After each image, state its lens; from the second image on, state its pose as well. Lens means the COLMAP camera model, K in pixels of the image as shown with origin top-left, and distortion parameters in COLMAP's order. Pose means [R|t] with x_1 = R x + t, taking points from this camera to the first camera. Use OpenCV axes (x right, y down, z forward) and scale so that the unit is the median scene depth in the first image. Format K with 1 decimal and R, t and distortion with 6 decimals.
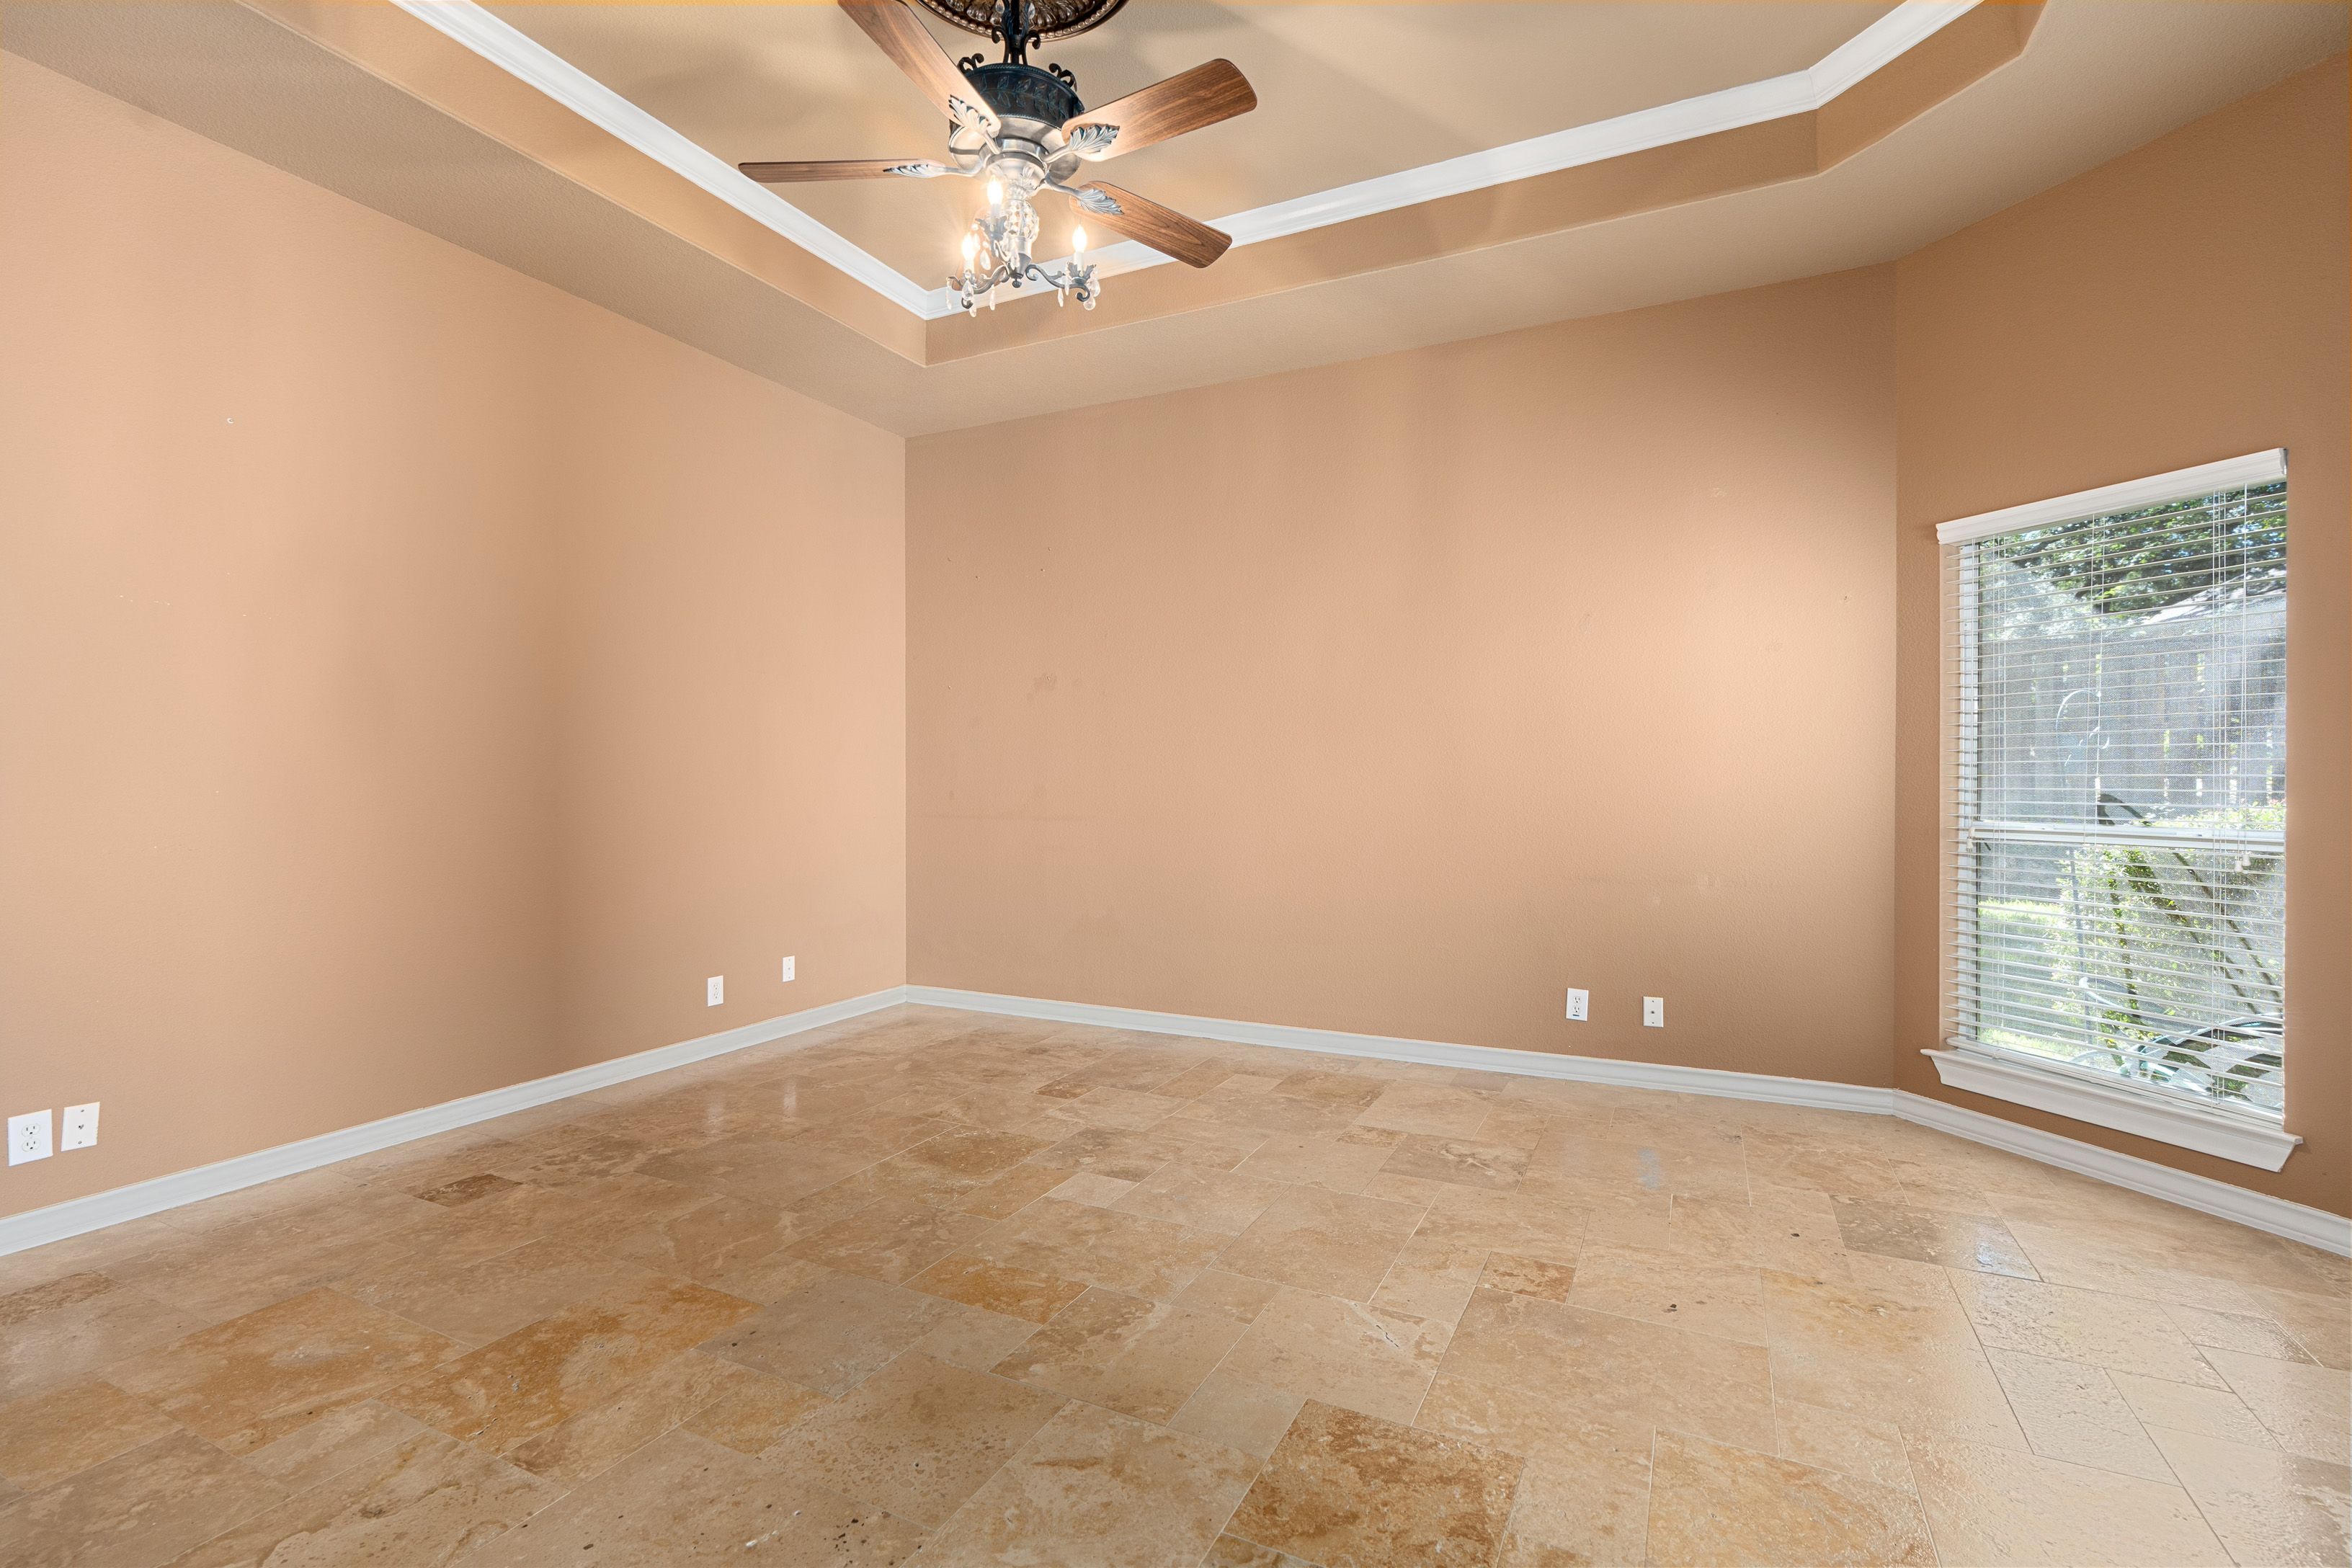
lens RADIAL K [[1067.1, 0, 1177.2], [0, 1067.1, 778.9], [0, 0, 1]] dist [-0.007404, 0.002771]
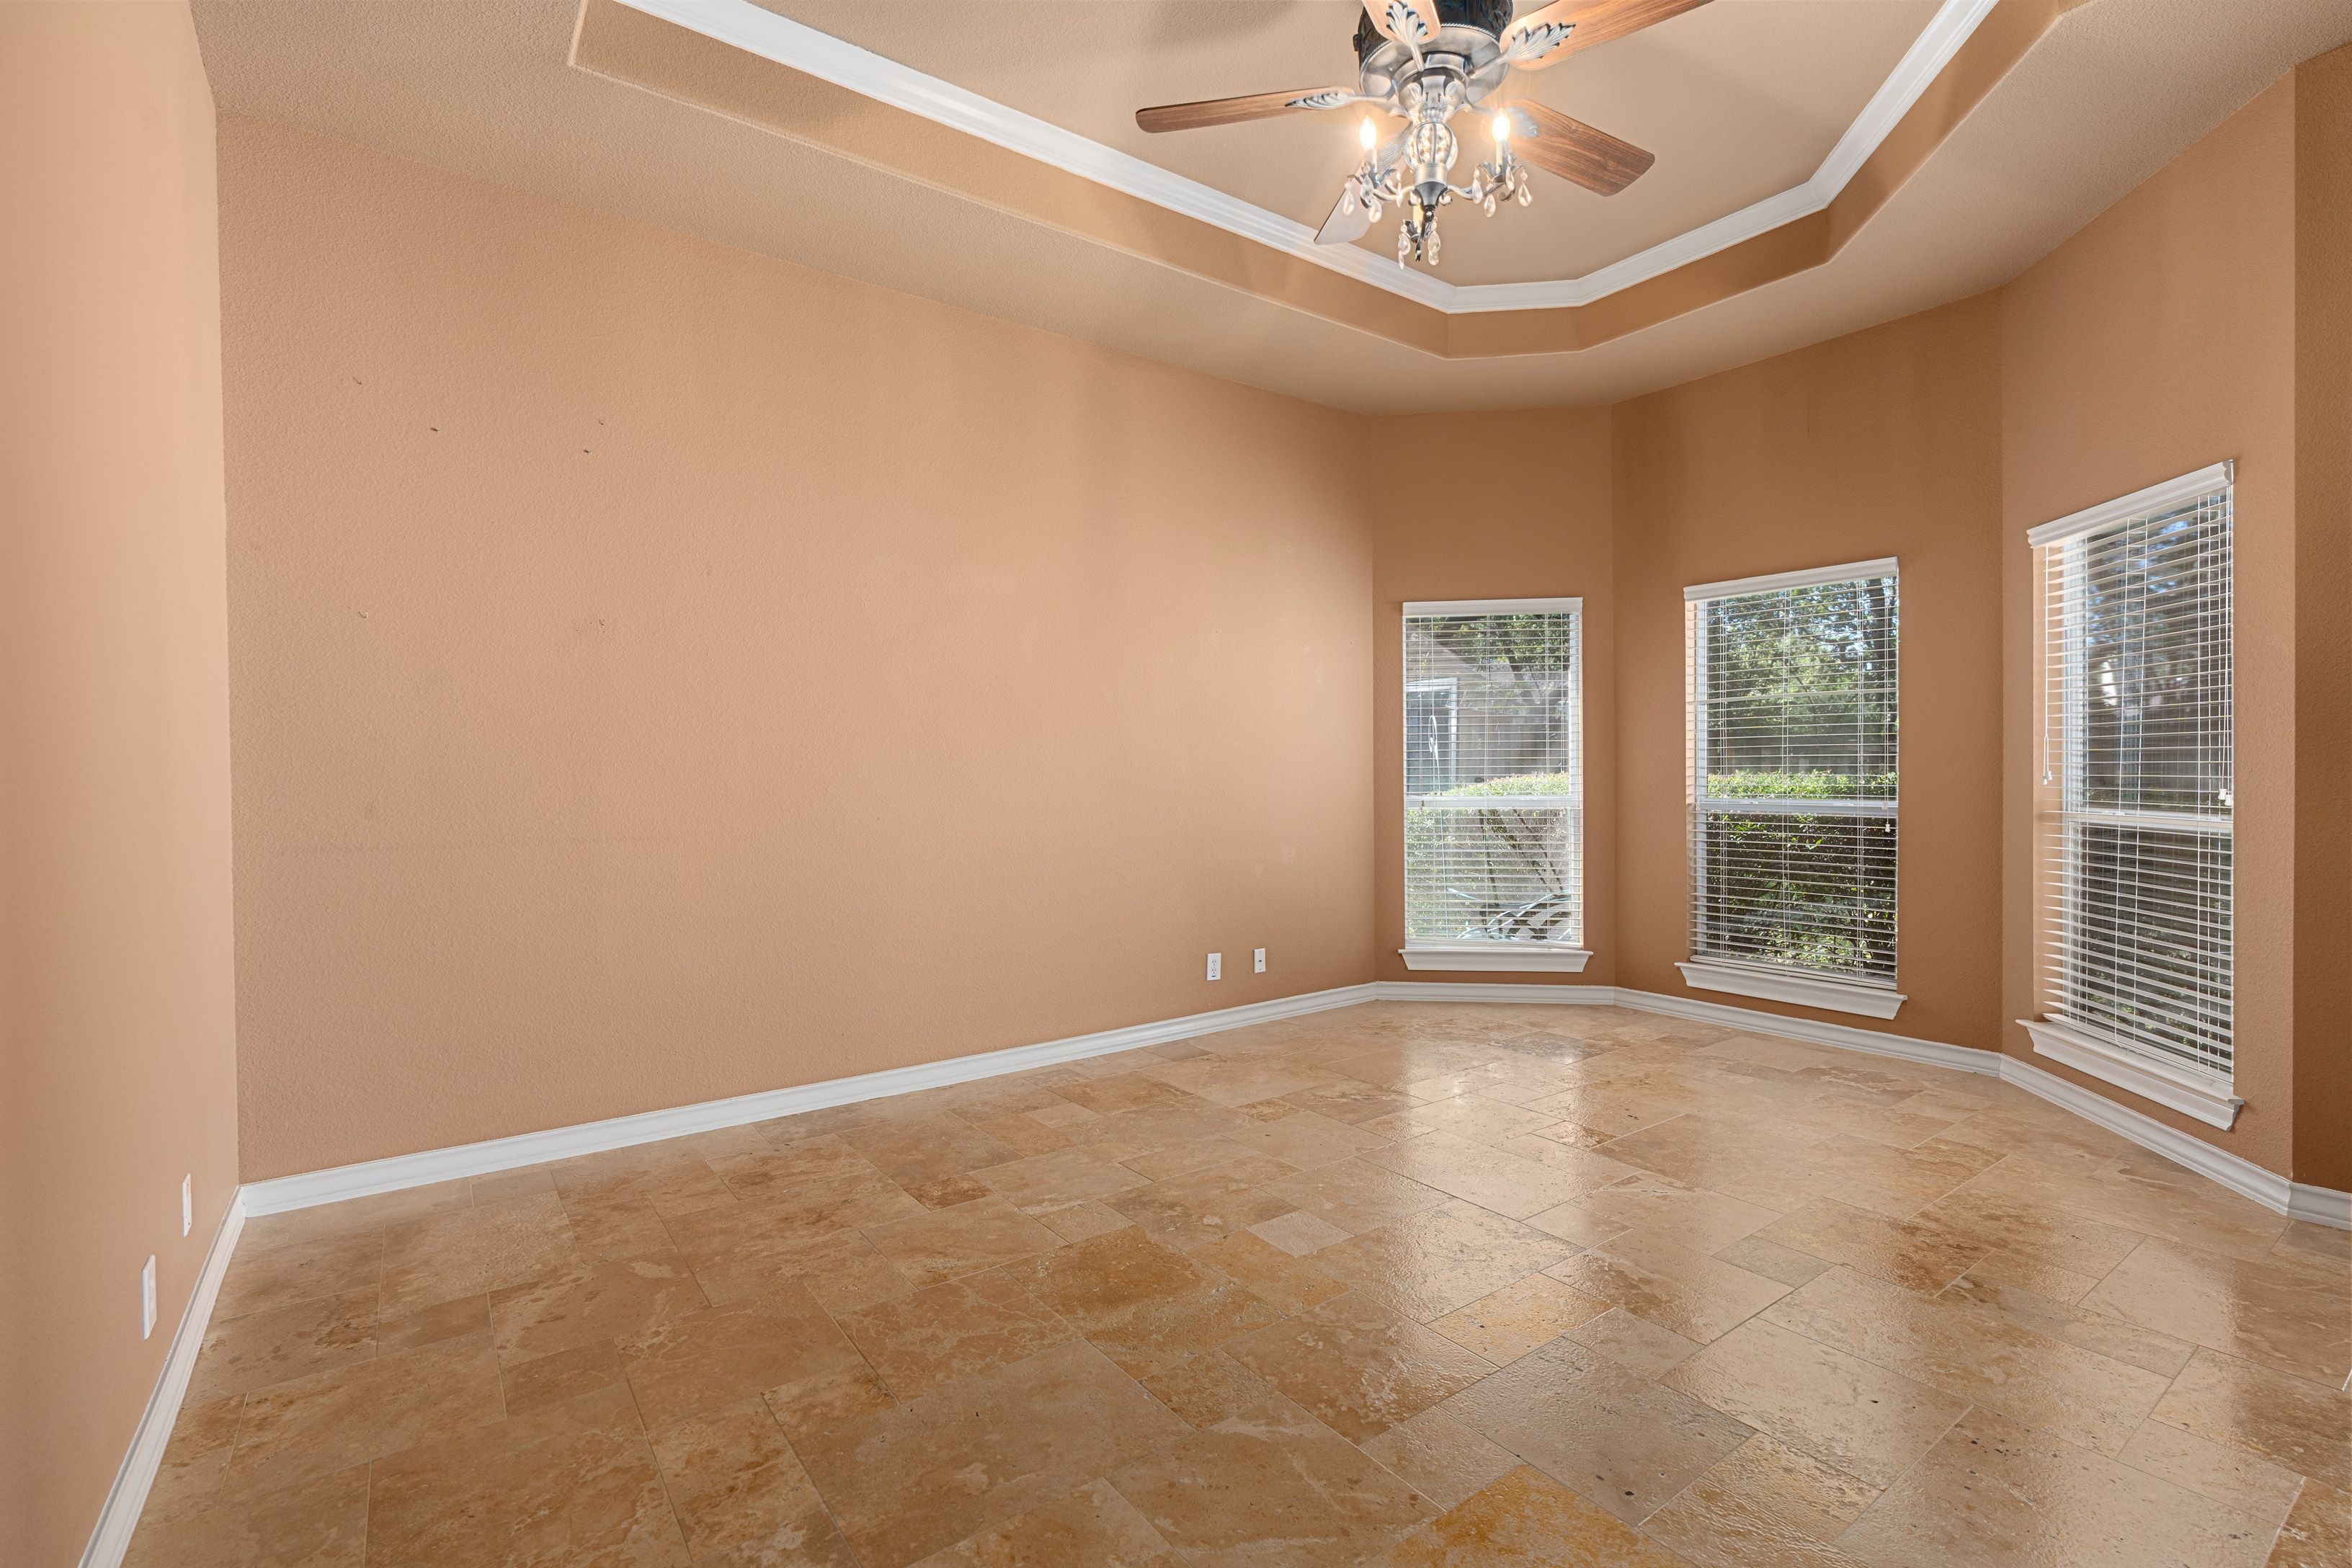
lens RADIAL K [[1067.1, 0, 1177.9], [0, 1067.1, 778.3], [0, 0, 1]] dist [-0.007404, 0.002771]
pose [[0.460109, -0.009326, 0.887813, -0.817299], [0.010714, 0.999930, 0.004951, 0.000443], [-0.887798, 0.007234, 0.460177, 0.607040]]
